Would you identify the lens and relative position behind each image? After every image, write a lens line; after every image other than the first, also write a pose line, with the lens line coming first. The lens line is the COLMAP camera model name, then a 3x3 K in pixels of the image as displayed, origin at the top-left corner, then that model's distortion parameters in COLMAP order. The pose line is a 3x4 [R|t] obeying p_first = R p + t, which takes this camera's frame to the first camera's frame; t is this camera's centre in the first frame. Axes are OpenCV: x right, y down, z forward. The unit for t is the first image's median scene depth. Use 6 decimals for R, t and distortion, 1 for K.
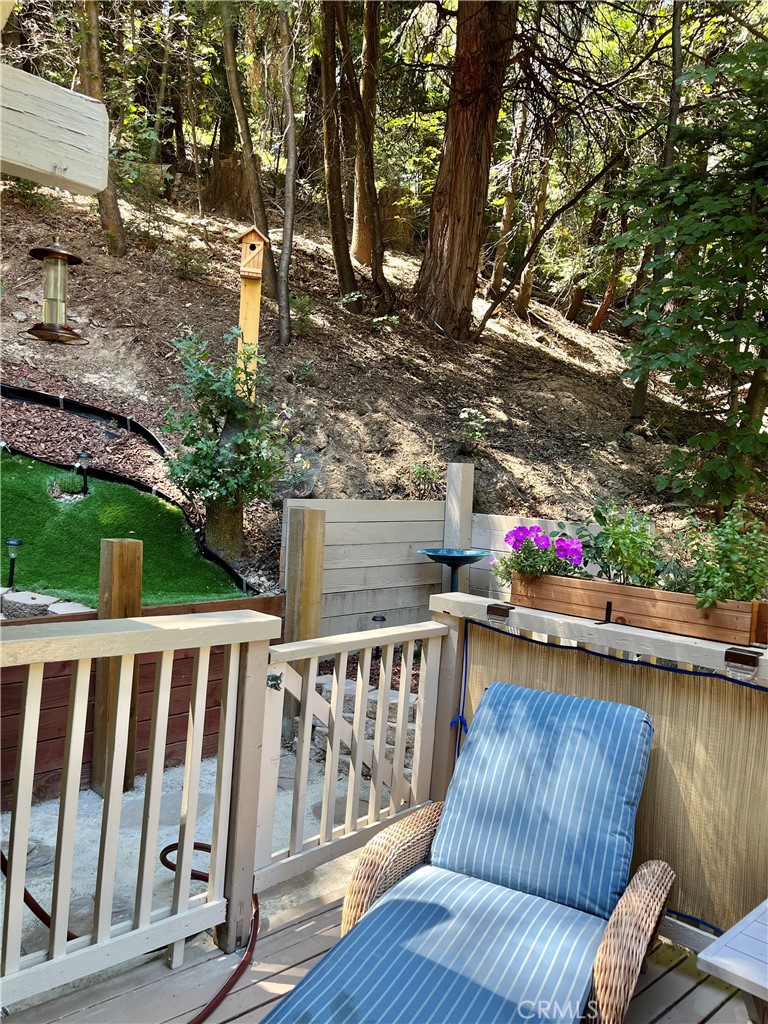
lens RADIAL K [[786.4, 0, 384.0], [0, 786.4, 512.0], [0, 0, 1]] dist [0.064994, -0.083829]
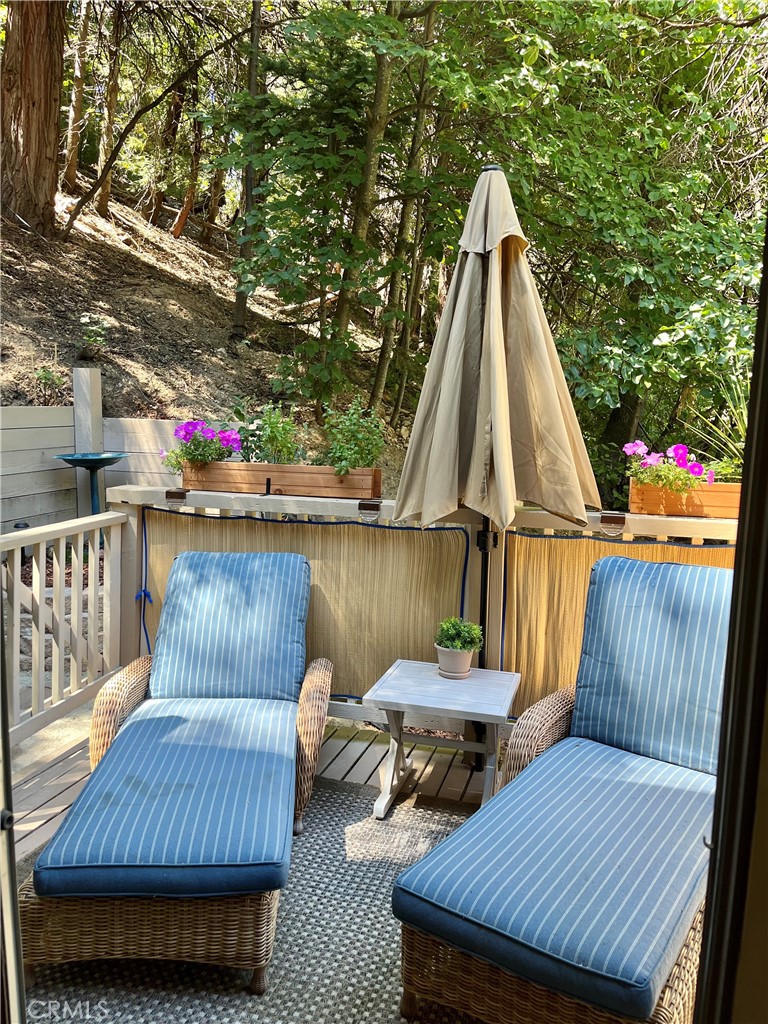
lens RADIAL K [[786.4, 0, 384.0], [0, 786.4, 512.0], [0, 0, 1]] dist [0.064994, -0.083829]
pose [[0.866196, -0.094336, 0.490719, -0.090445], [0.037433, 0.991509, 0.124532, 0.008934], [-0.498301, -0.089499, 0.862373, -0.091818]]
